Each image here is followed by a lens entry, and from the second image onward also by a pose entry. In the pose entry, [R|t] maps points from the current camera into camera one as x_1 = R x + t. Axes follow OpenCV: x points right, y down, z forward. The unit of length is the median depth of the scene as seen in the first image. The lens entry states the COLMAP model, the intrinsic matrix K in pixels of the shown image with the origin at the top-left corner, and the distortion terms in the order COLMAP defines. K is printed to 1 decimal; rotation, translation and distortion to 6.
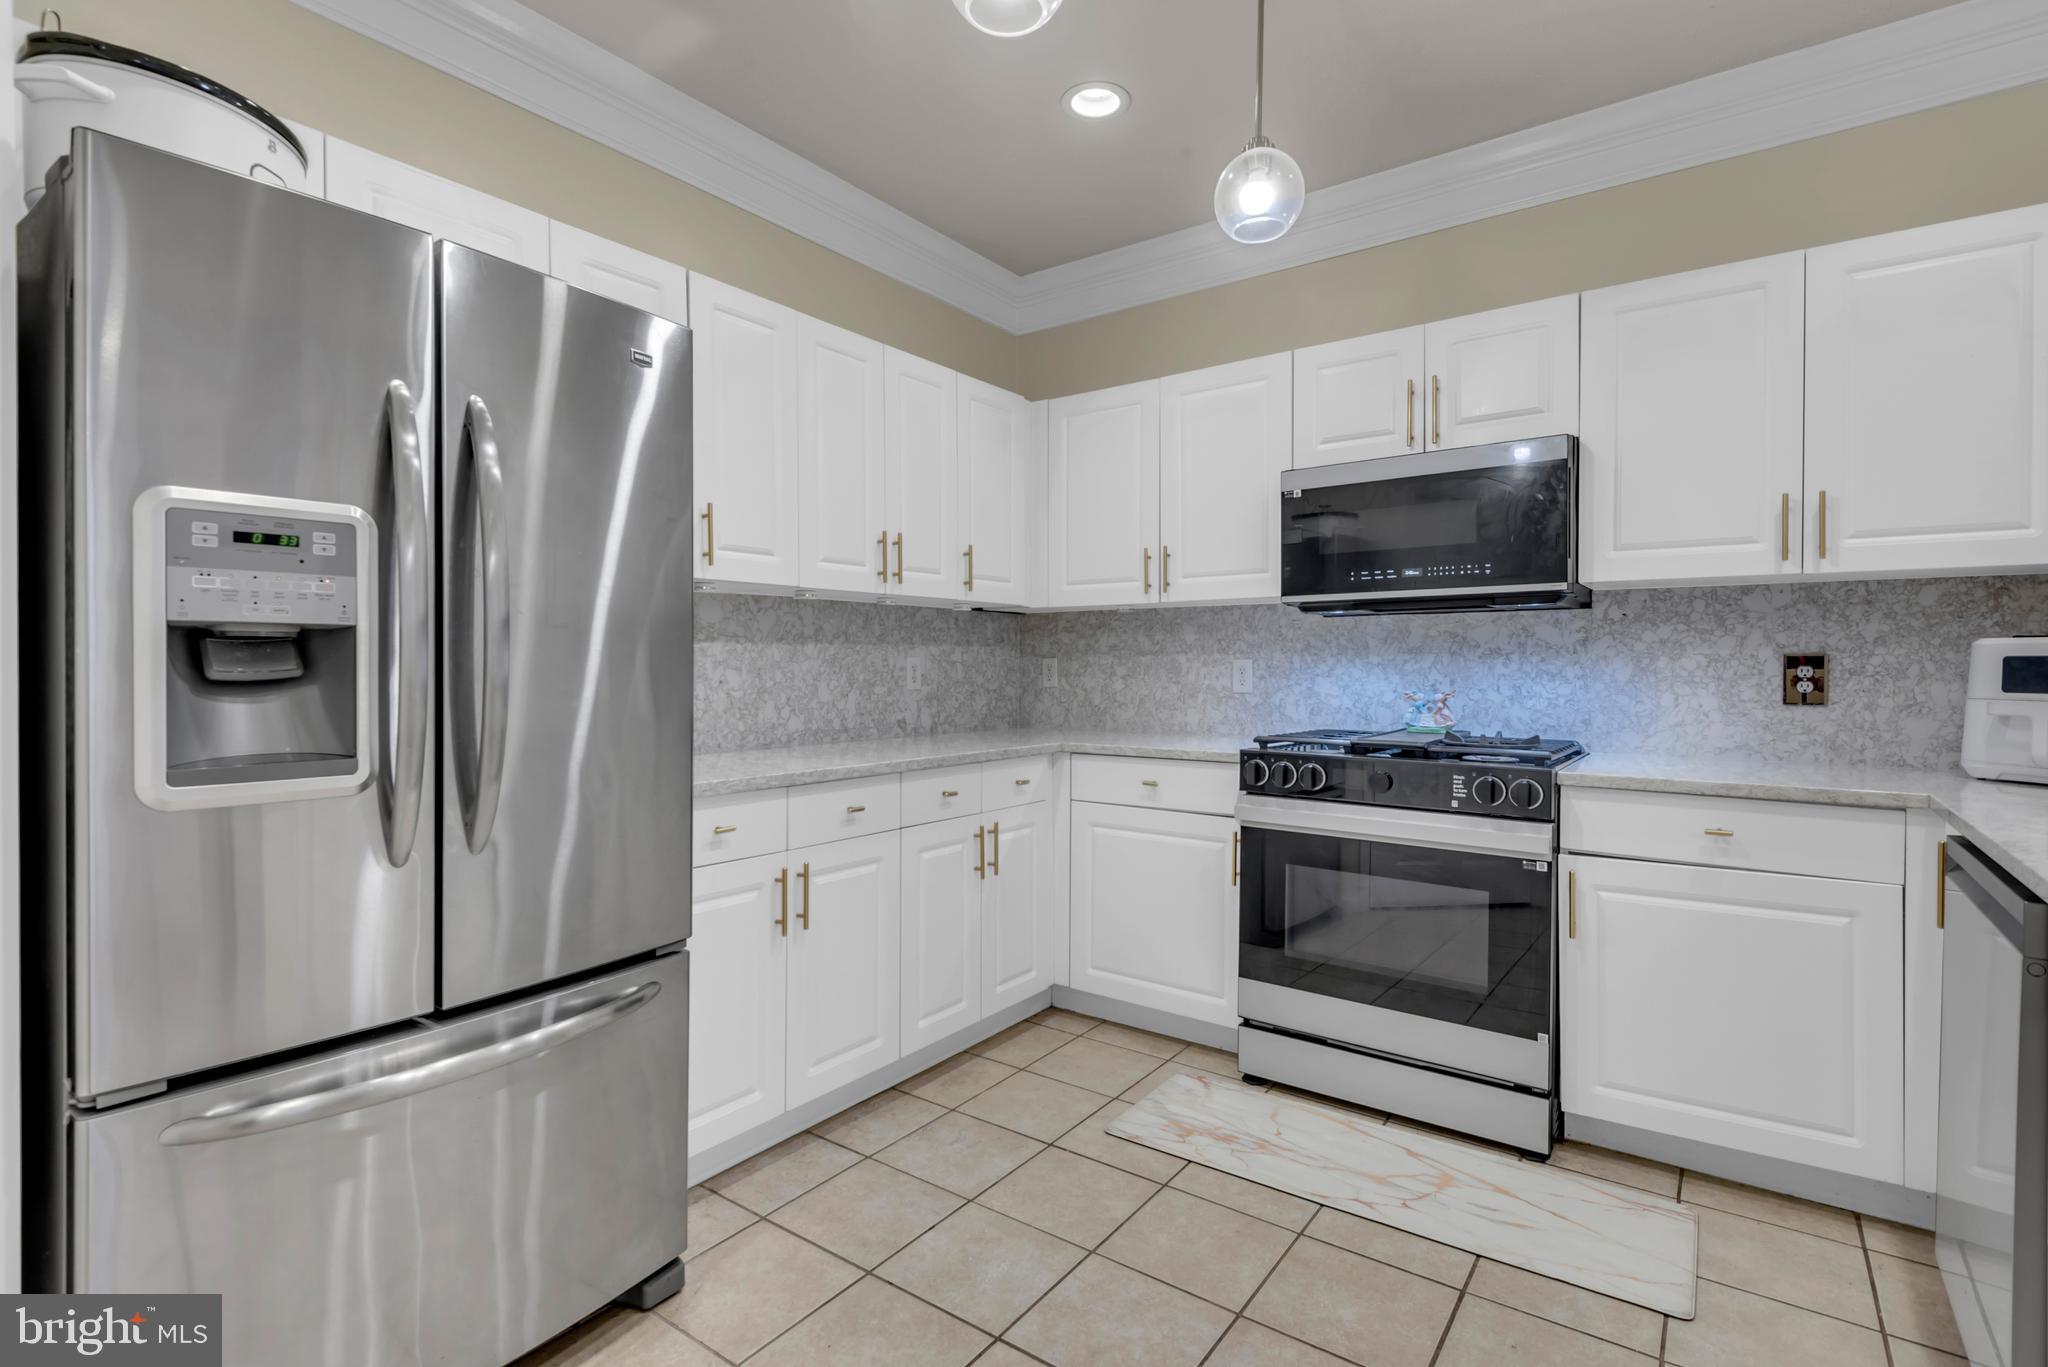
lens RADIAL K [[975.3, 0, 1014.9], [0, 975.3, 682.0], [0, 0, 1]] dist [-0.000249, 0.000961]
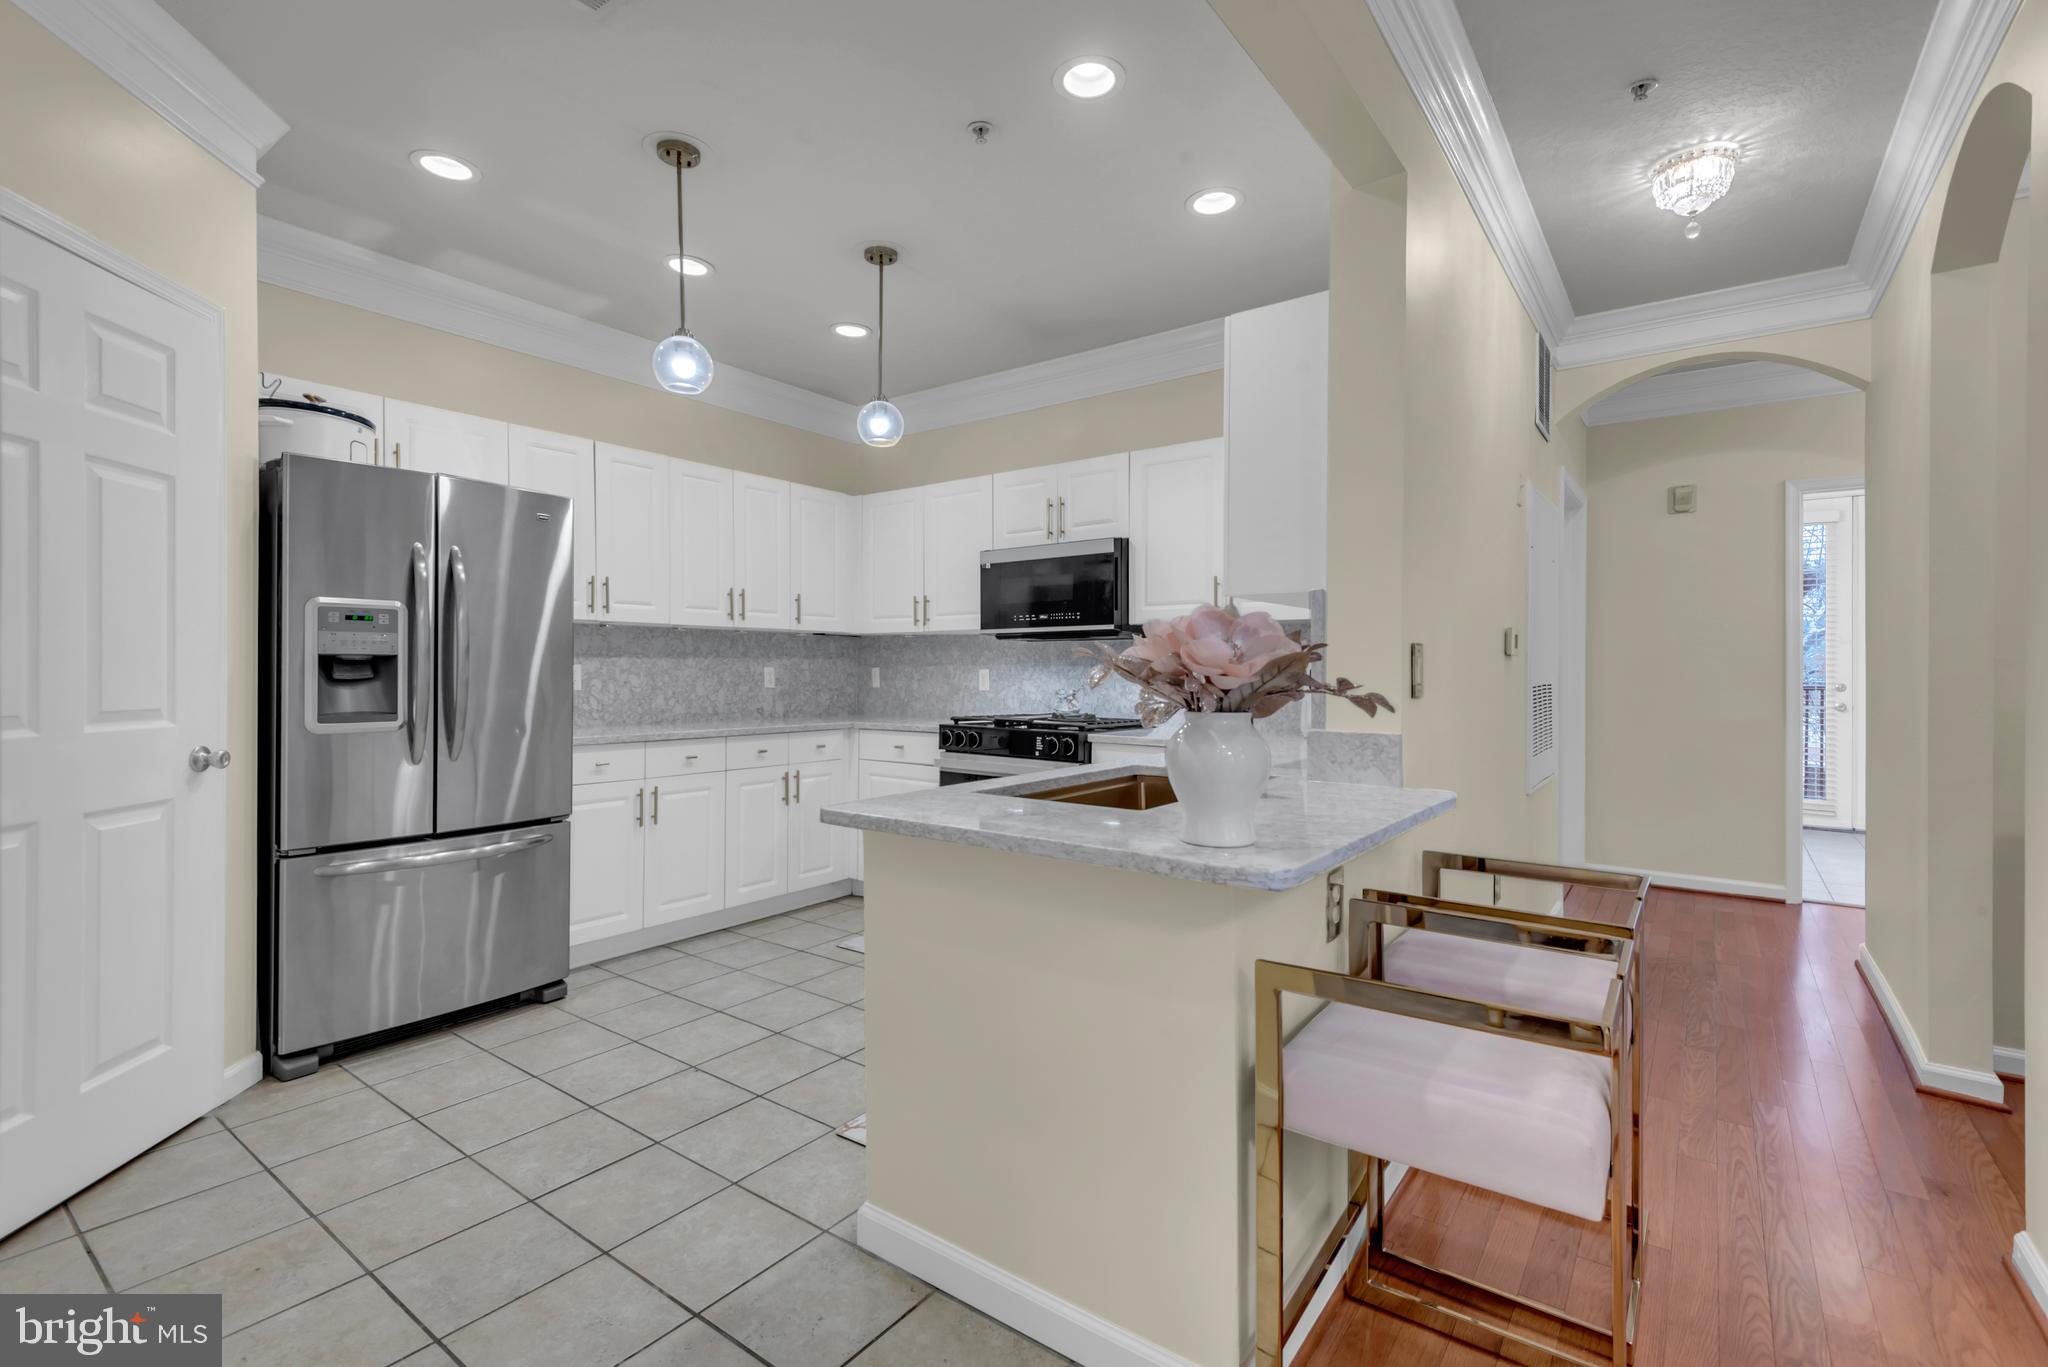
lens RADIAL K [[919.8, 0, 1031.8], [0, 919.8, 679.7], [0, 0, 1]] dist [0.000931, -0.000441]
pose [[0.999893, 0.002464, 0.014390, 0.406191], [-0.002363, 0.999972, -0.007045, 0.005493], [-0.014407, 0.007011, 0.999872, -0.613592]]
